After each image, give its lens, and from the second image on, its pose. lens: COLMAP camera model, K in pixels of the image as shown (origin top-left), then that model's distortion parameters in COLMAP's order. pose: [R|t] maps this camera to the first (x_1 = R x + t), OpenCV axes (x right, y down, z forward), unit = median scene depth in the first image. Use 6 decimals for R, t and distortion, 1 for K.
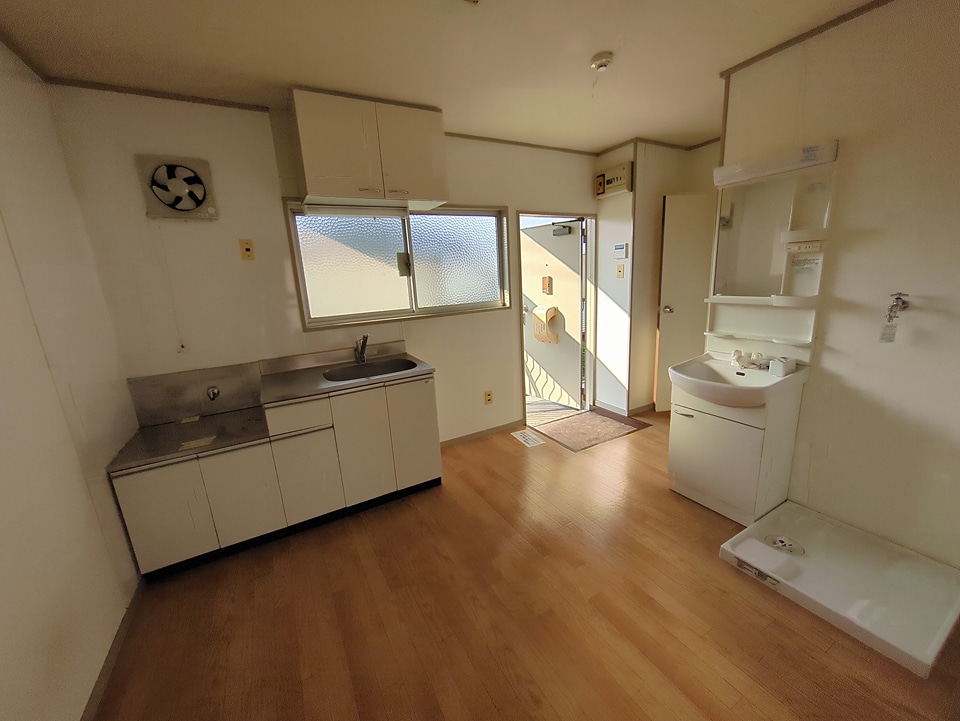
lens RADIAL K [[378.7, 0, 481.0], [0, 378.7, 361.4], [0, 0, 1]] dist [-0.002808, 0.000290]
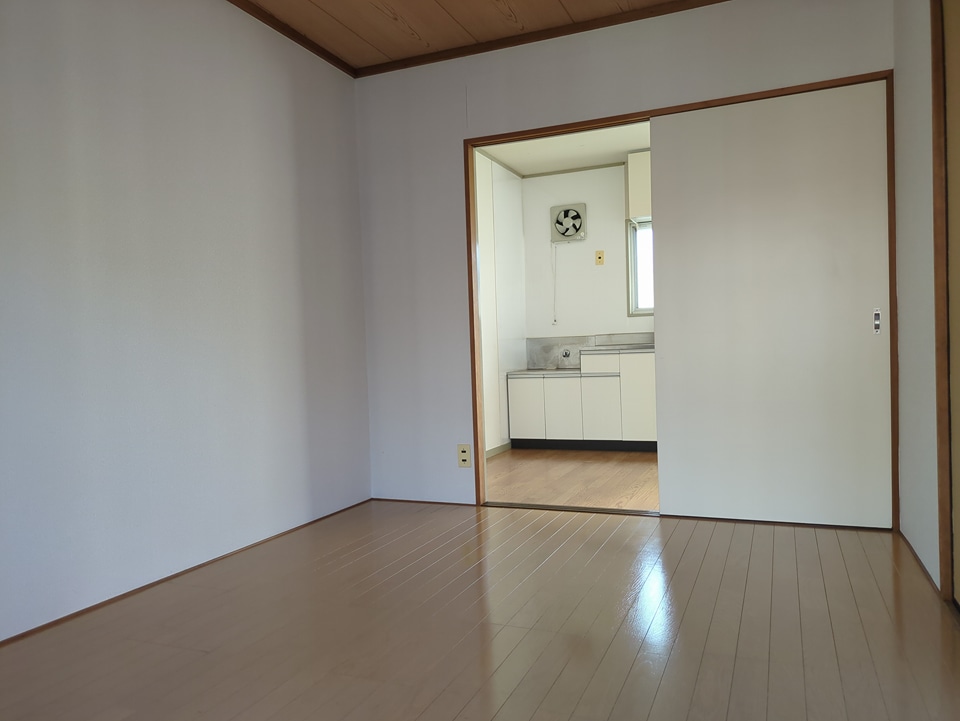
lens RADIAL K [[720.4, 0, 483.1], [0, 720.4, 364.2], [0, 0, 1]] dist [0.050633, -0.046997]
pose [[0.614518, 0.045711, -0.787578, 1.341599], [-0.172843, 0.981866, -0.077875, 0.408922], [0.769736, 0.183983, 0.611275, -0.986743]]
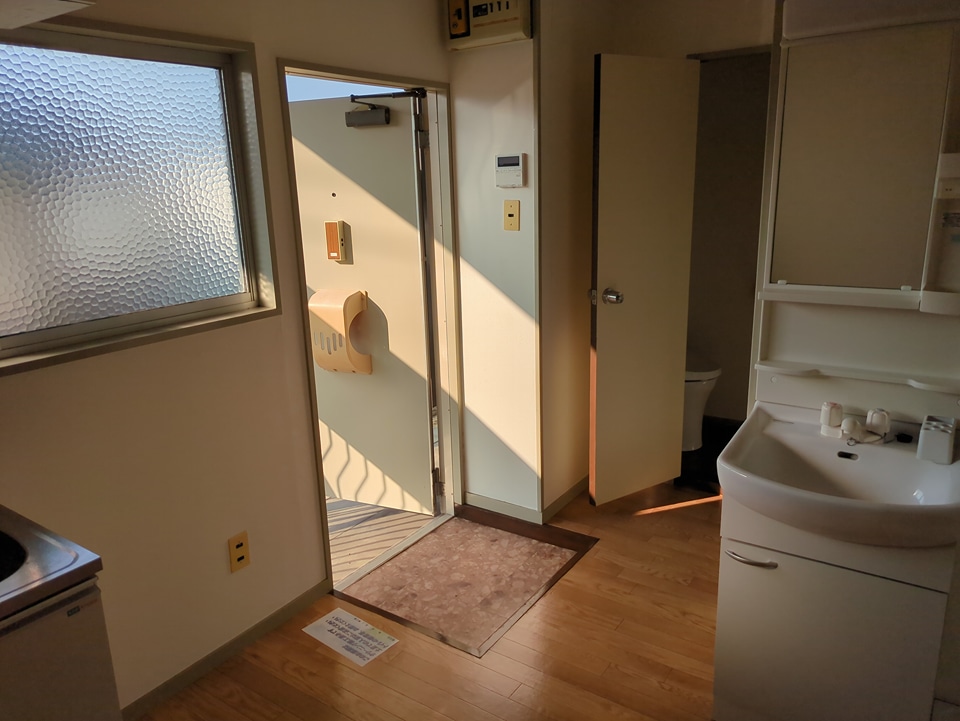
lens RADIAL K [[720.4, 0, 460.7], [0, 720.4, 361.6], [0, 0, 1]] dist [0.050633, -0.046997]
pose [[0.903789, -0.085762, 0.419297, -0.096594], [0.083954, 0.996209, 0.022802, -0.133330], [-0.419663, 0.014594, 0.907563, 0.368672]]
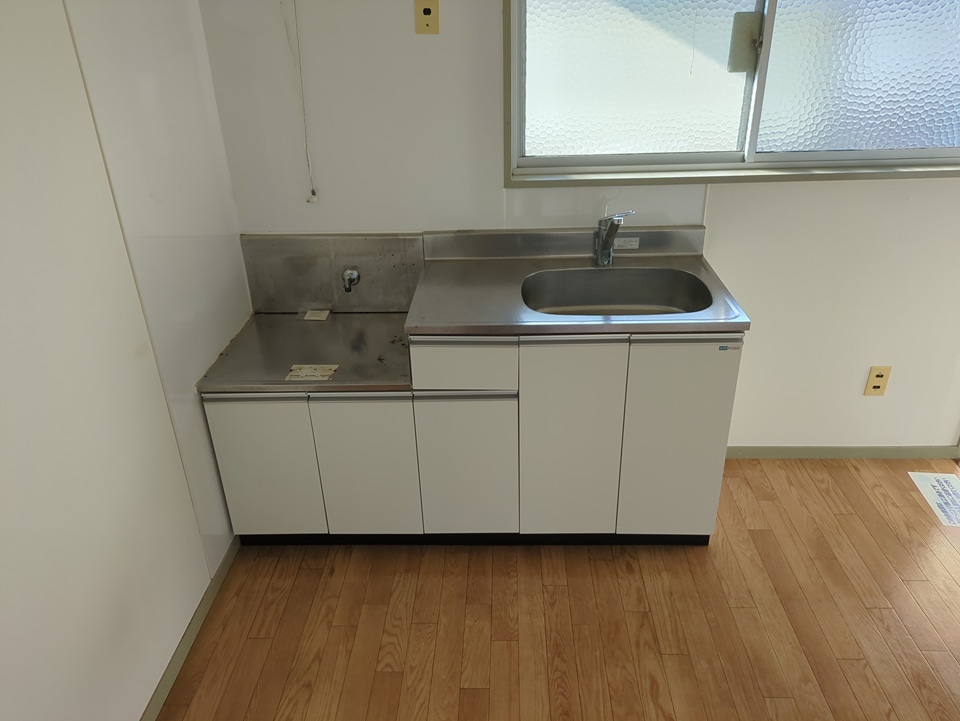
lens RADIAL K [[698.6, 0, 472.6], [0, 698.6, 370.7], [0, 0, 1]] dist [0.000850, -0.003305]
pose [[0.848343, 0.267811, -0.456719, -0.014127], [-0.133564, 0.942986, 0.304857, -0.138618], [0.512323, -0.197622, 0.835745, 0.165501]]
